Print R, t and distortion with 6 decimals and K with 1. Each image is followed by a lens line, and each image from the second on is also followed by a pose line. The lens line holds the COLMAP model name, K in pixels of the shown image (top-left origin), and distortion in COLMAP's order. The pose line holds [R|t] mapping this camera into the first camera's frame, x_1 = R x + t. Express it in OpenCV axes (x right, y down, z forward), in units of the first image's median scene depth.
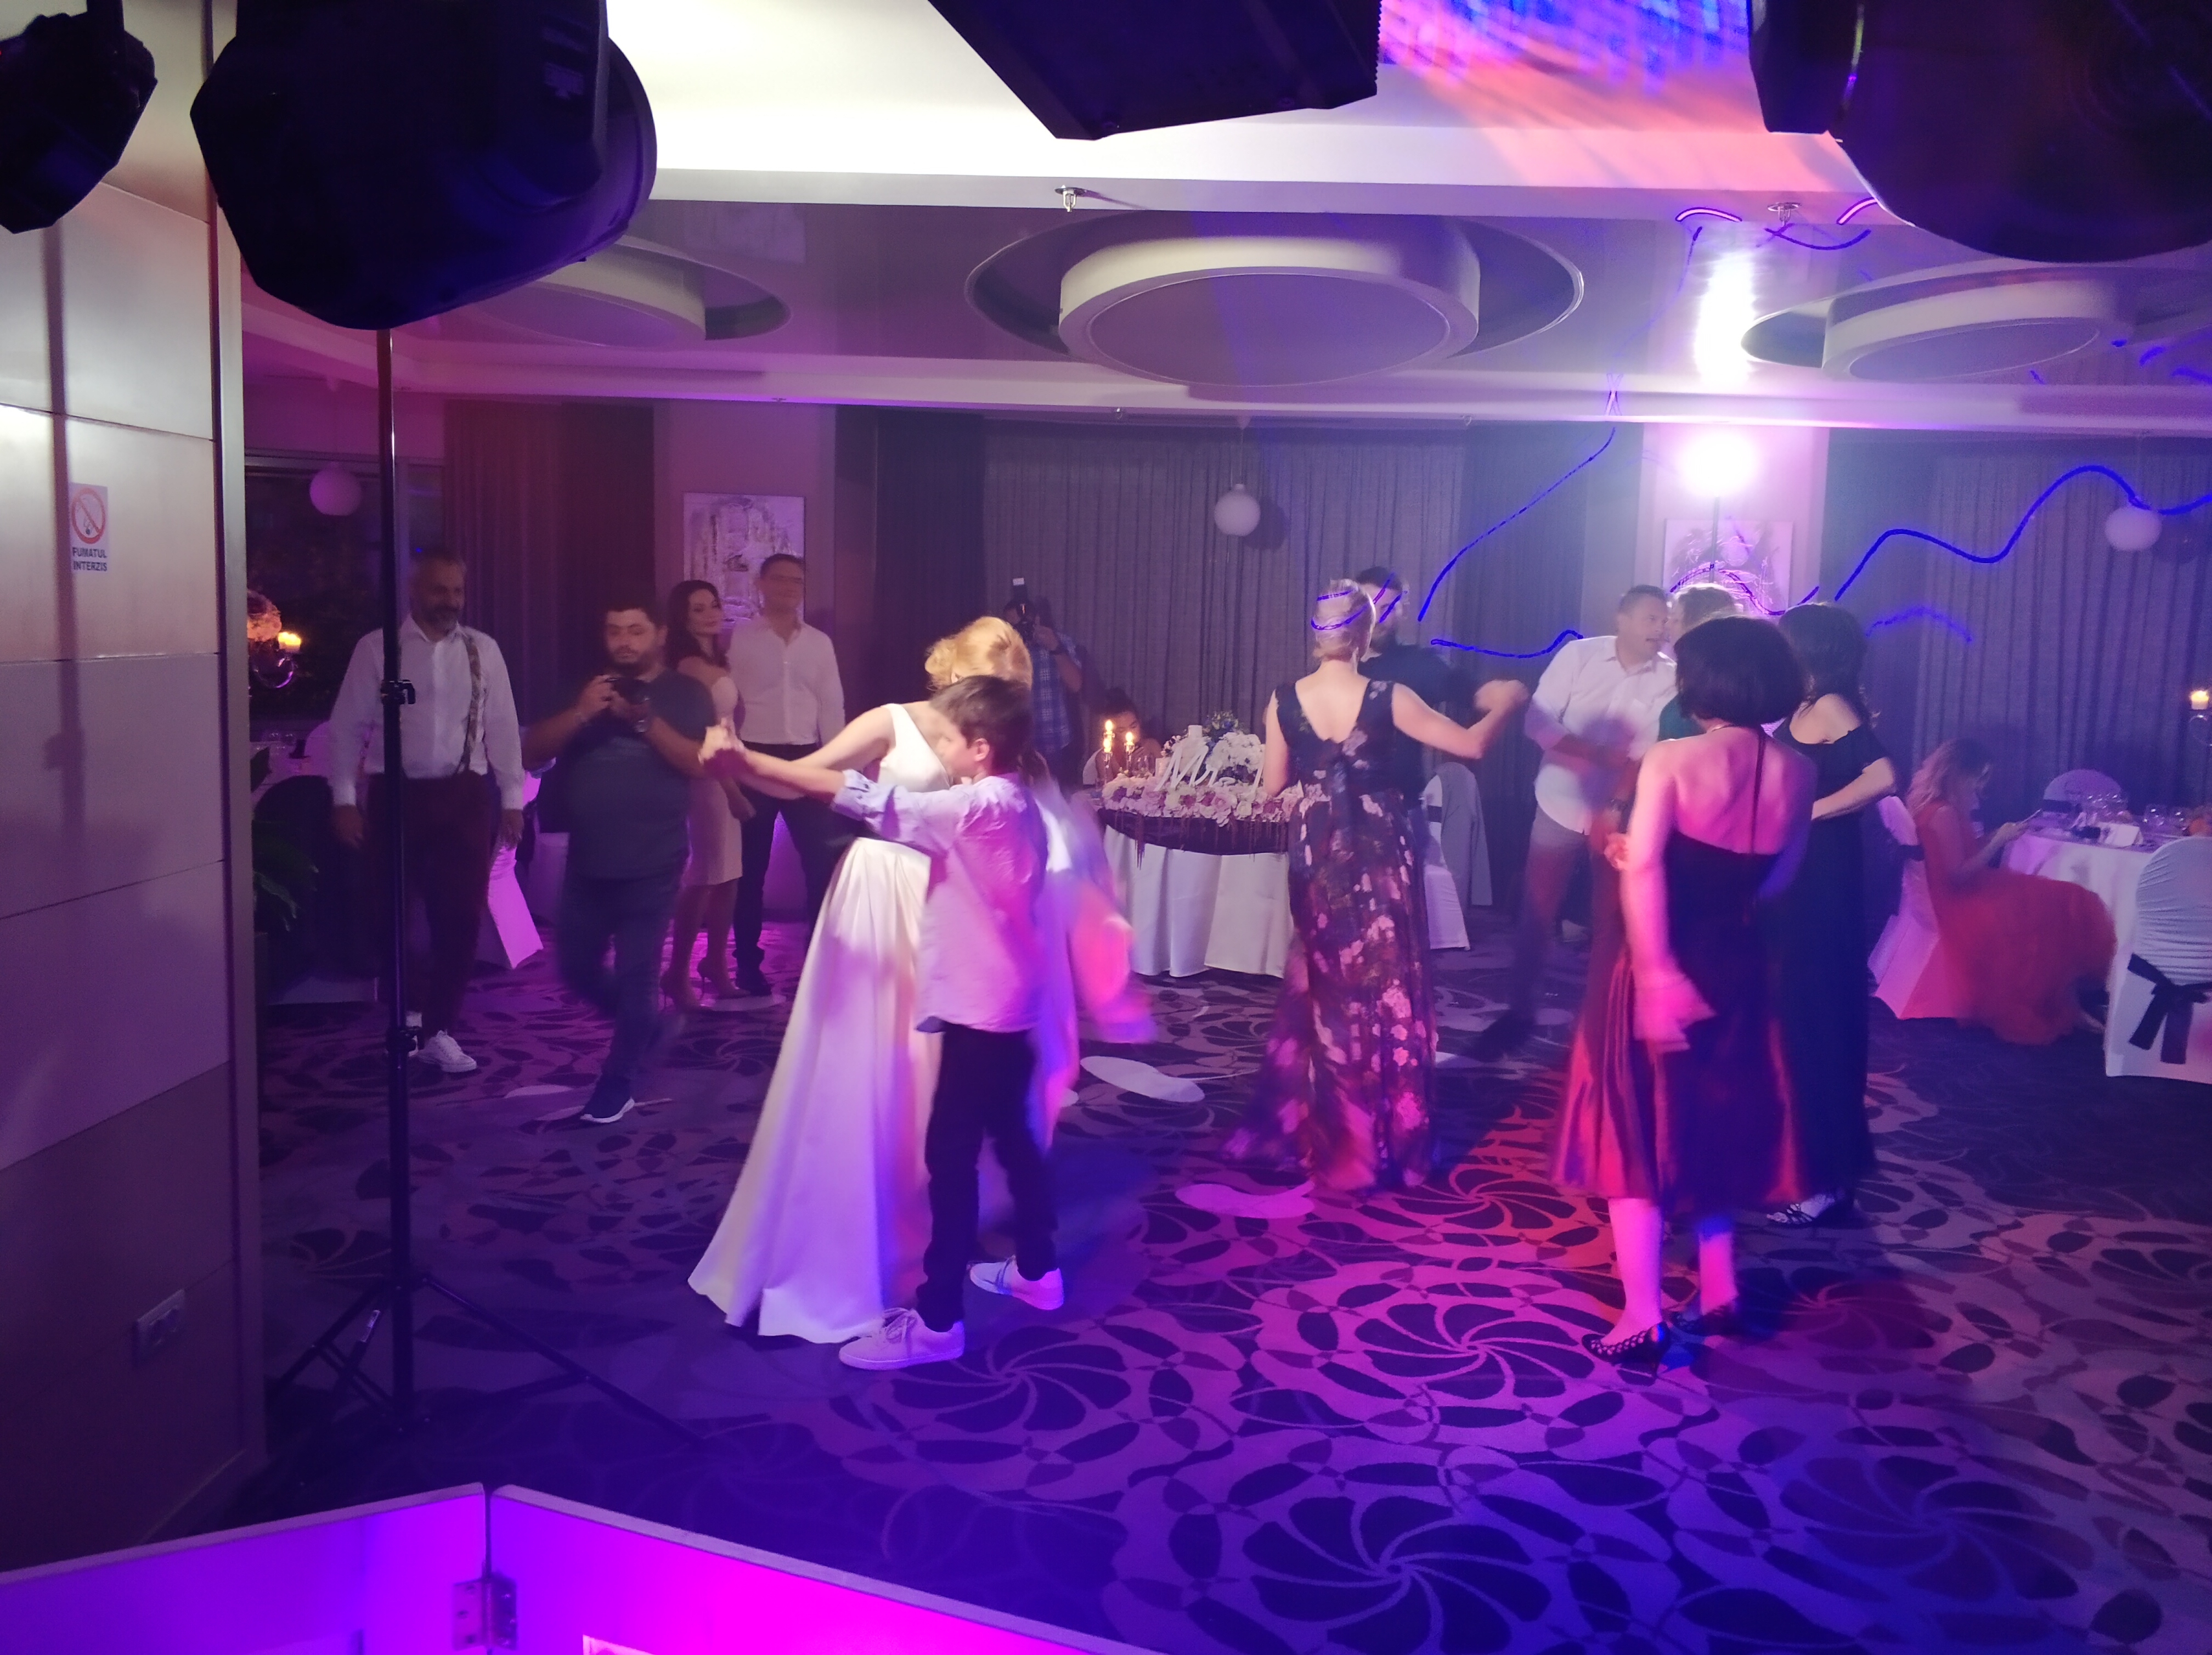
lens RADIAL K [[1751.9, 0, 1107.9], [0, 1751.9, 790.8], [0, 0, 1]] dist [0.034817, -0.044873]
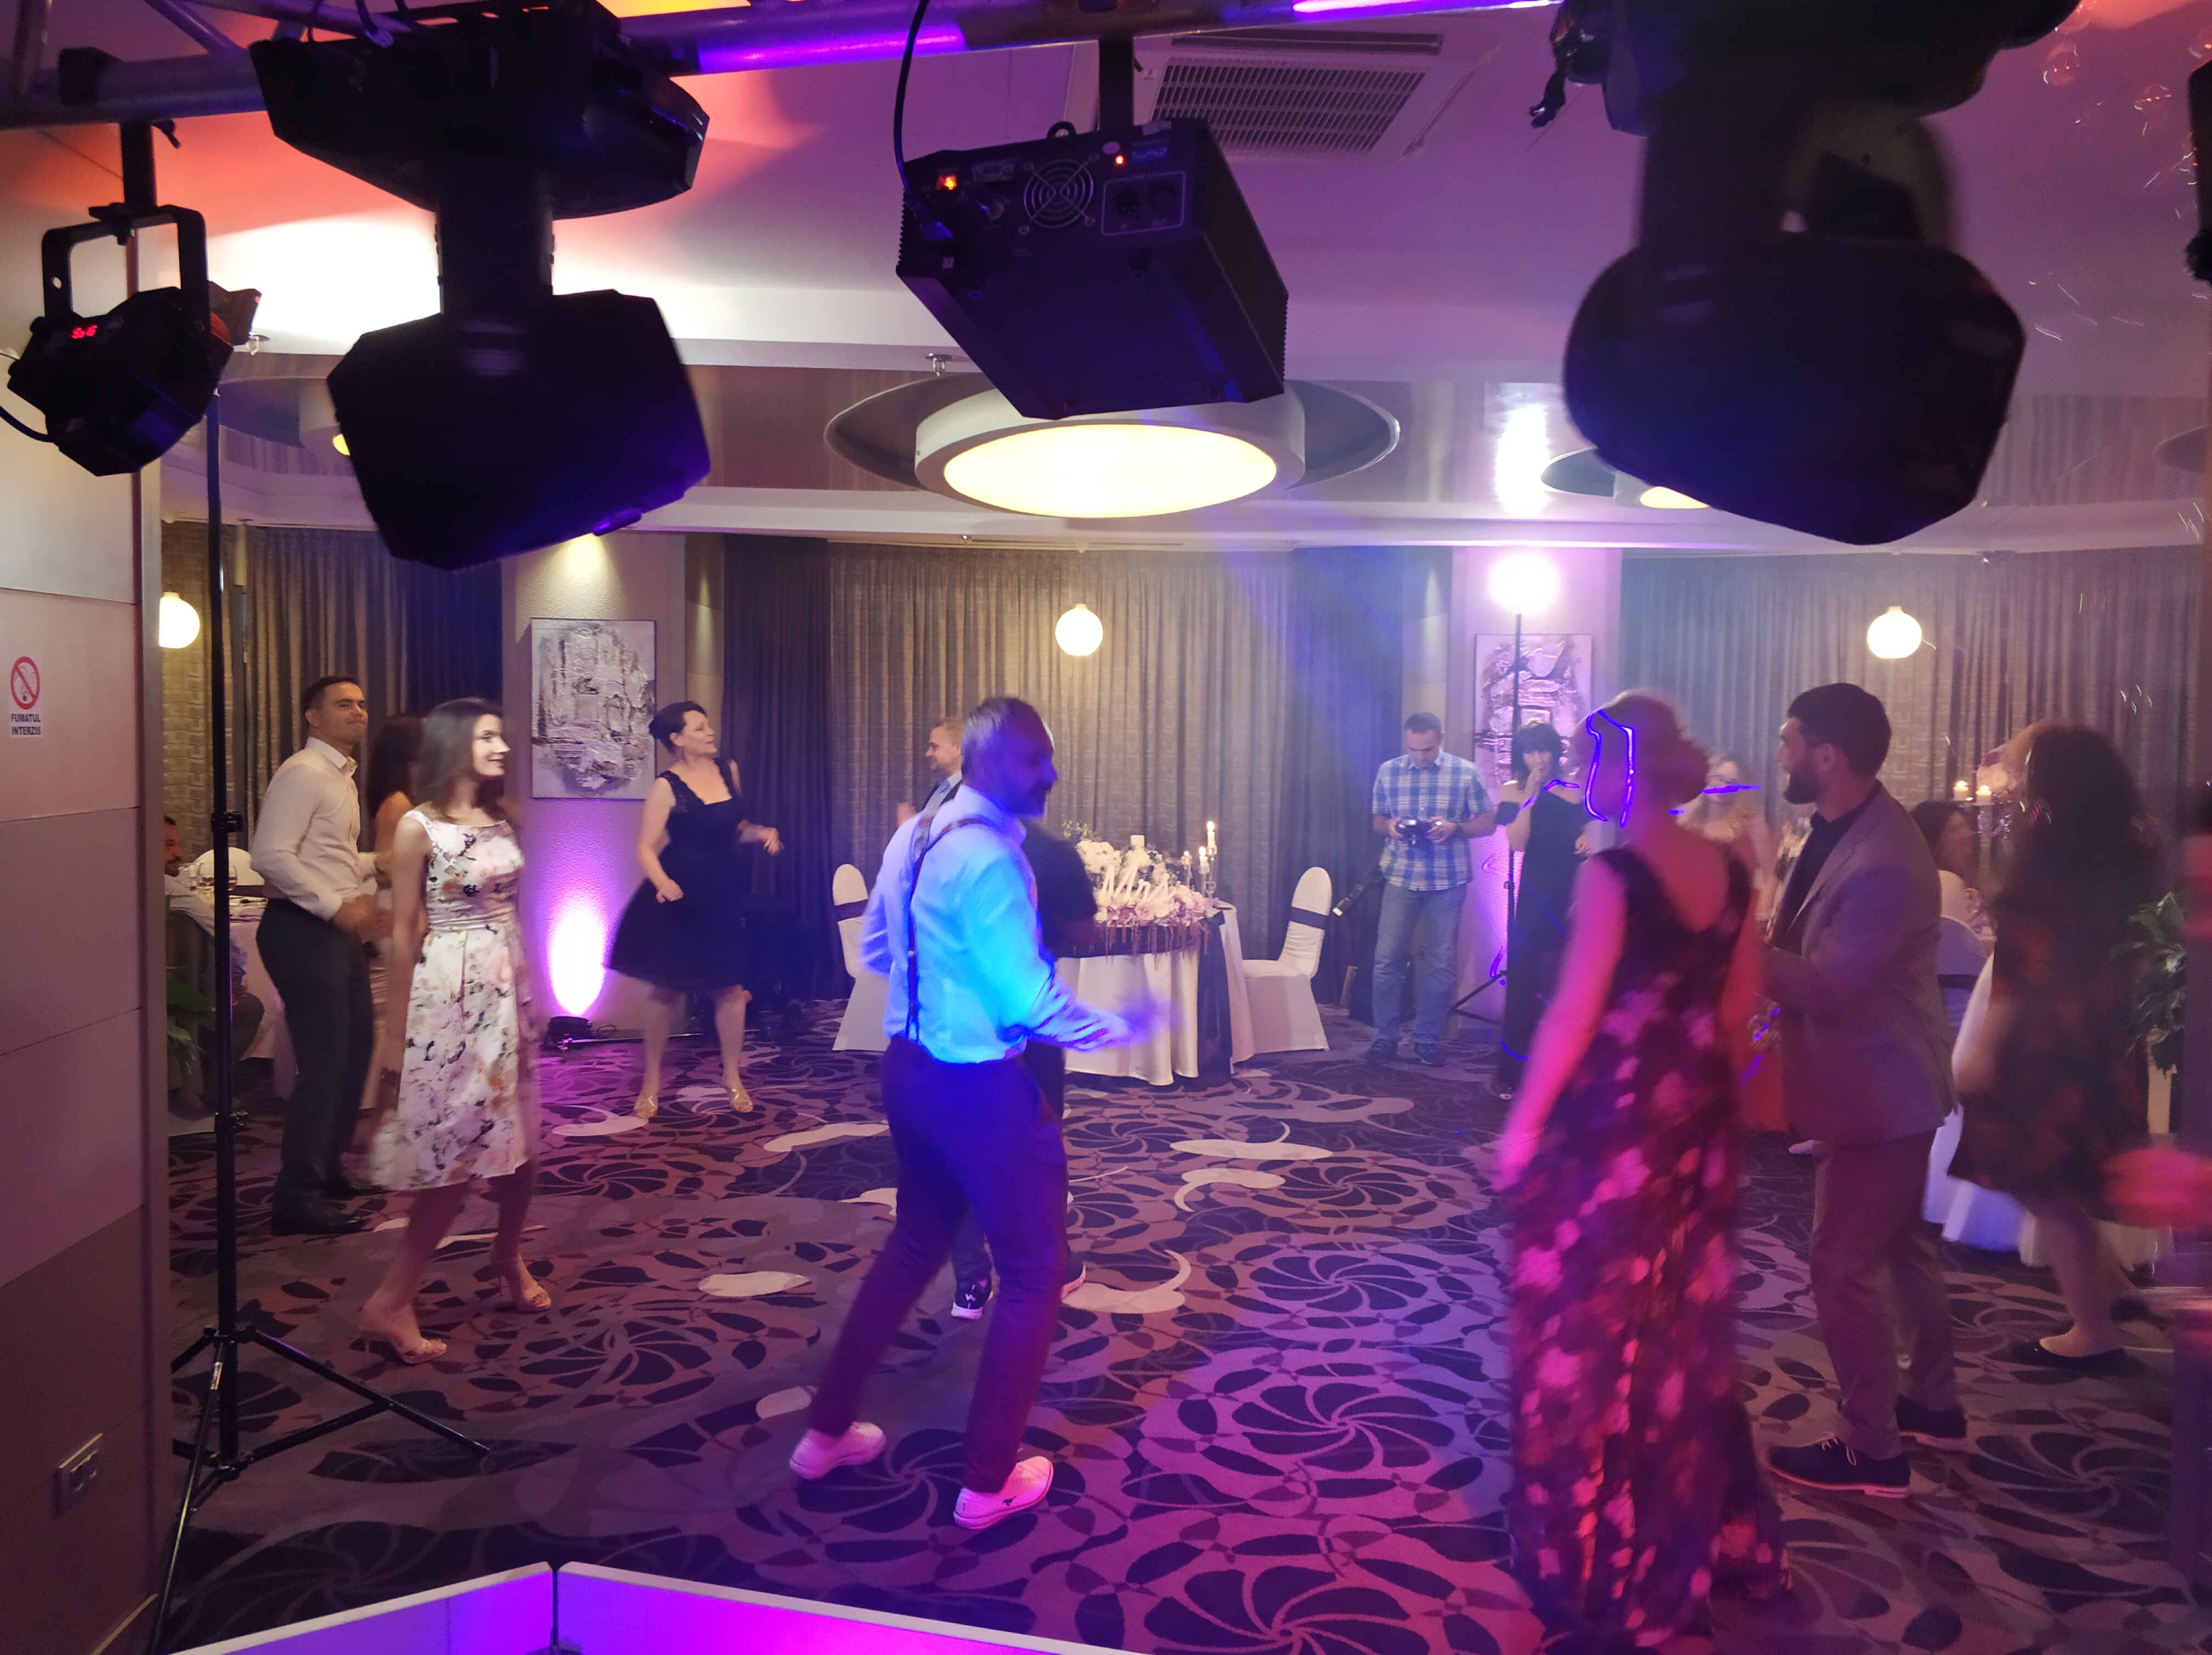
lens RADIAL K [[1751.9, 0, 1107.9], [0, 1751.9, 790.8], [0, 0, 1]] dist [0.034817, -0.044873]
pose [[0.994837, -0.022015, 0.099072, -0.031227], [0.027648, 0.998056, -0.055850, -0.011123], [-0.097650, 0.058301, 0.993512, -0.068442]]
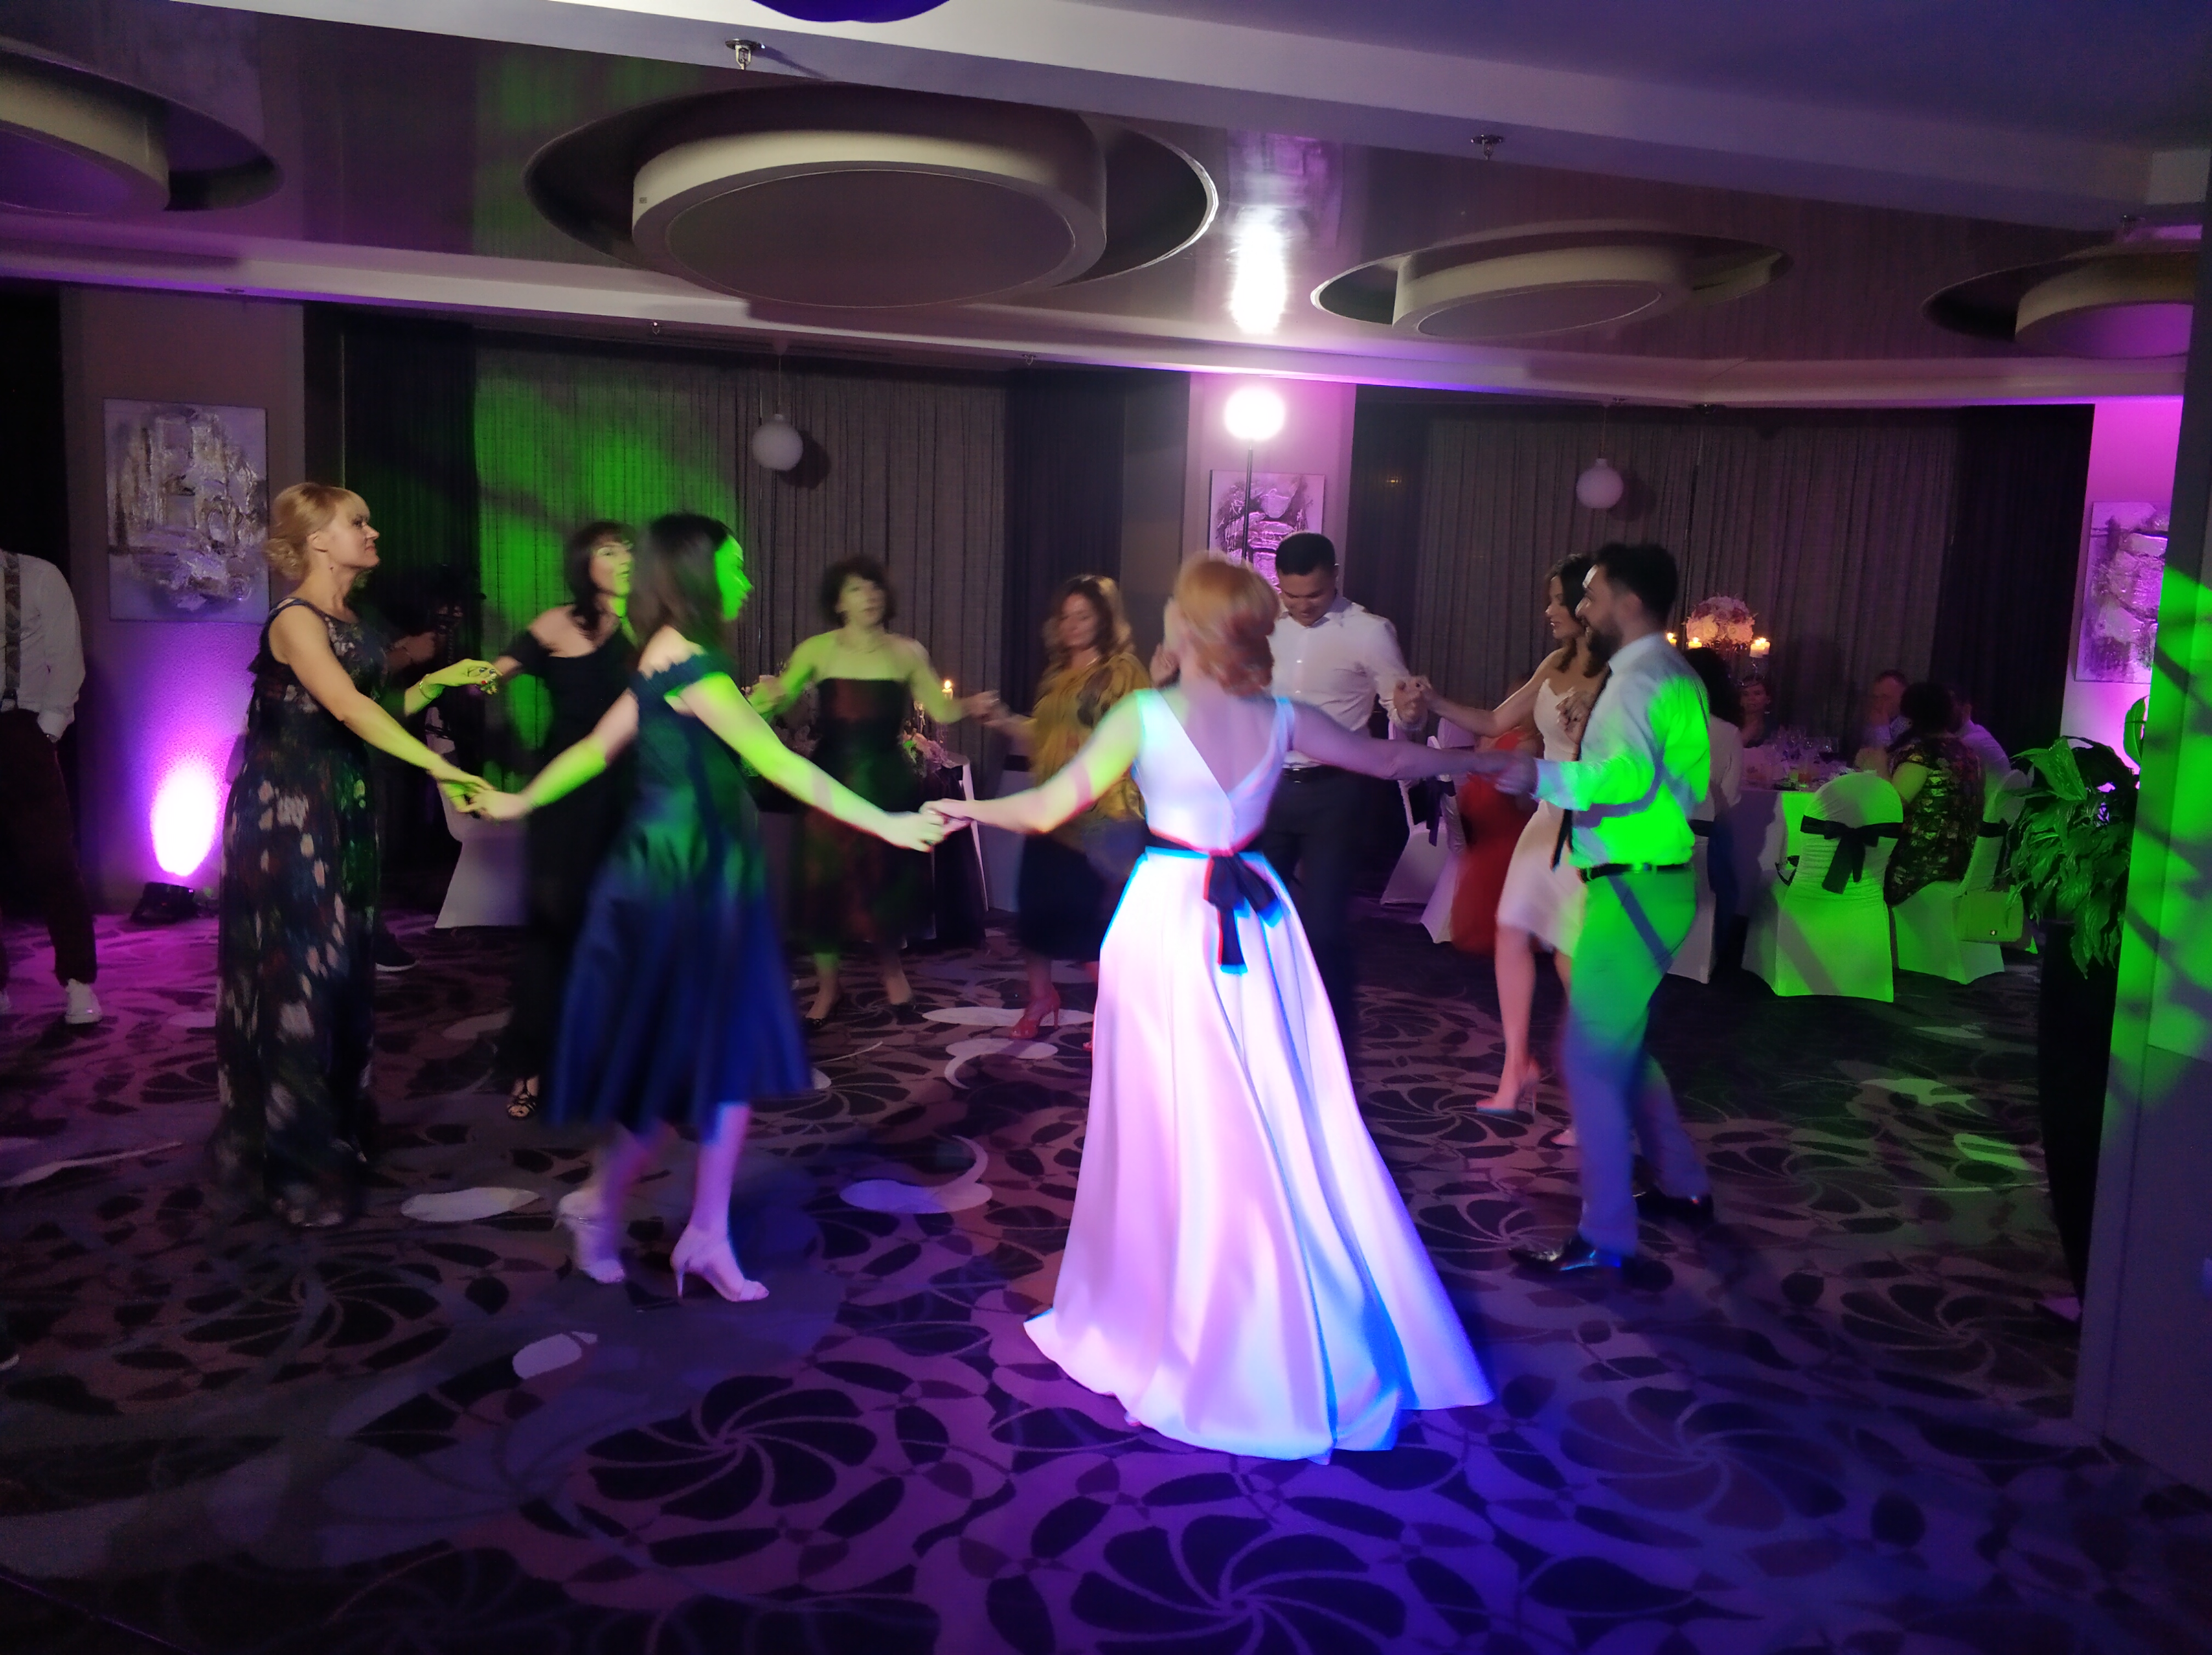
lens RADIAL K [[1719.0, 0, 1124.1], [0, 1719.0, 801.8], [0, 0, 1]] dist [0.042884, -0.055553]
pose [[0.944066, -0.034699, 0.327925, -0.132898], [0.022050, 0.998865, 0.042213, -0.009696], [-0.329018, -0.032621, 0.943760, 0.143280]]
